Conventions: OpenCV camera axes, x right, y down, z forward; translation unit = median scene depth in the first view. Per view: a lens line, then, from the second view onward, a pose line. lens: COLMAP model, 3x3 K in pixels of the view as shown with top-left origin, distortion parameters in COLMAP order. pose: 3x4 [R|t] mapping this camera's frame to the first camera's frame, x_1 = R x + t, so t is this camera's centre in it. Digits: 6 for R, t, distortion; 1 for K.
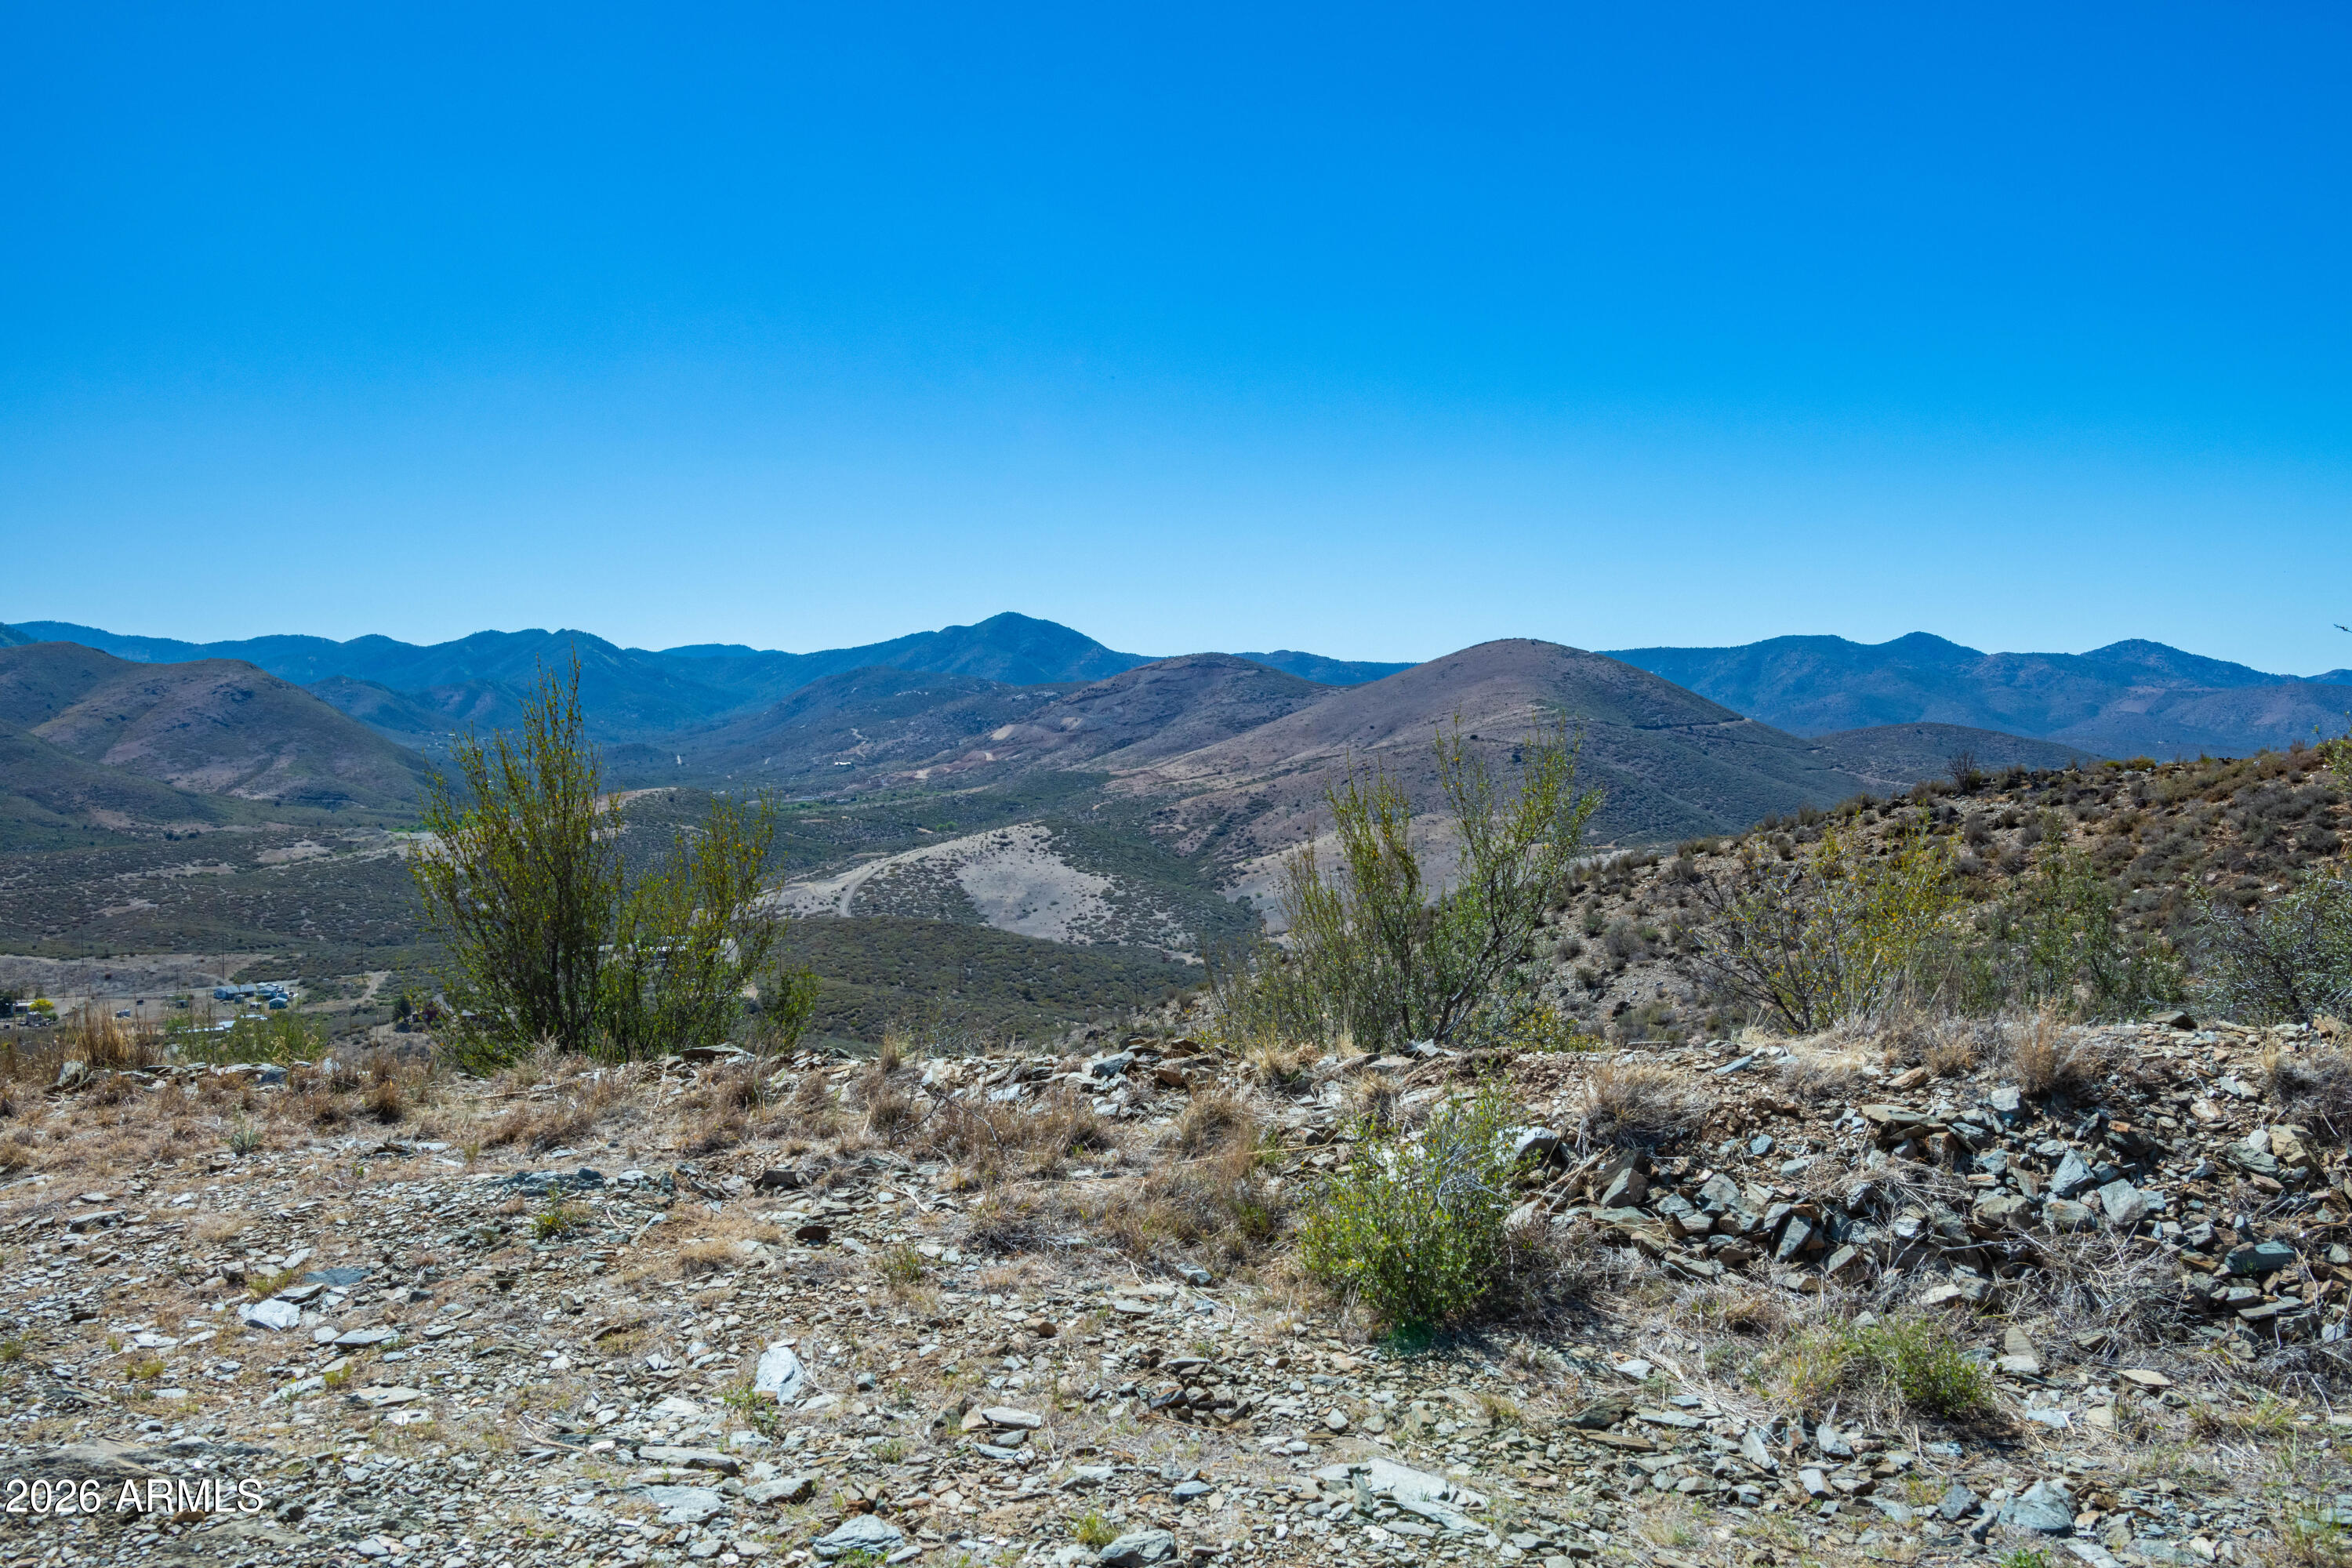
lens RADIAL K [[1862.6, 0, 1173.1], [0, 1862.6, 776.2], [0, 0, 1]] dist [-0.045292, 0.033514]
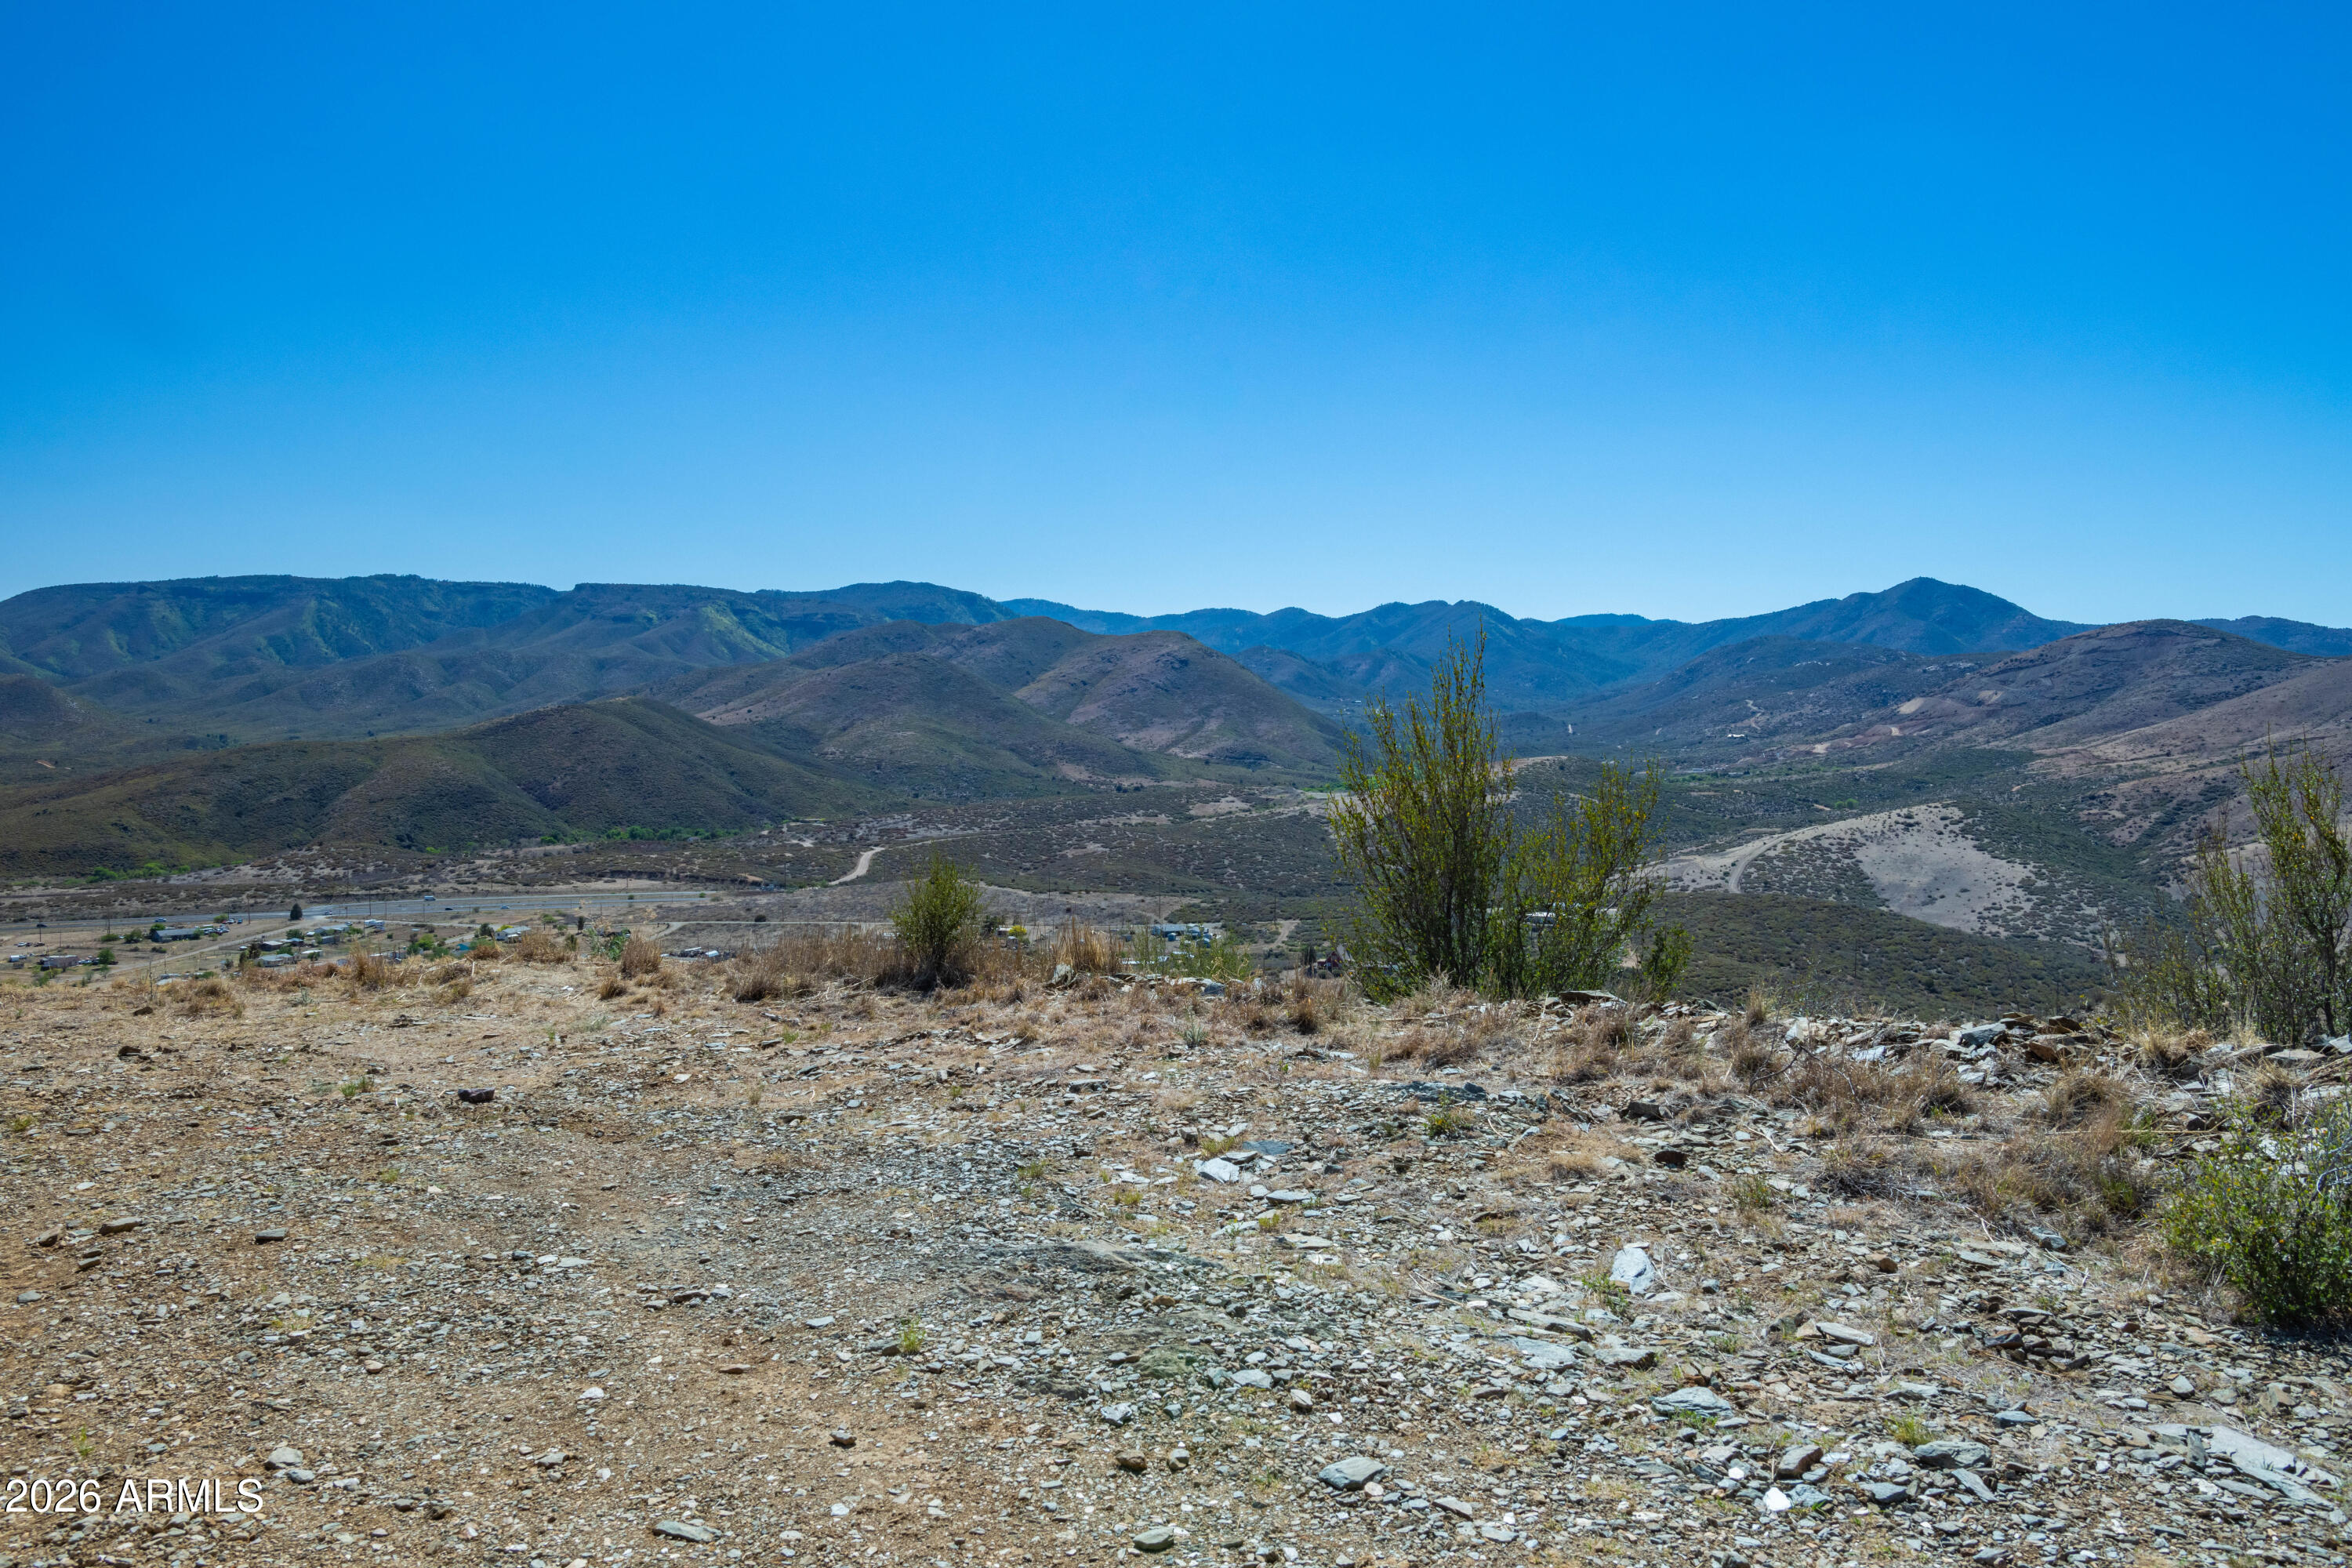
lens RADIAL K [[1862.6, 0, 1173.1], [0, 1862.6, 776.2], [0, 0, 1]] dist [-0.045292, 0.033514]
pose [[0.891192, 0.028781, -0.452713, 0.033471], [-0.021442, 0.999542, 0.021335, 0.005406], [0.453120, -0.009307, 0.891401, -0.106878]]
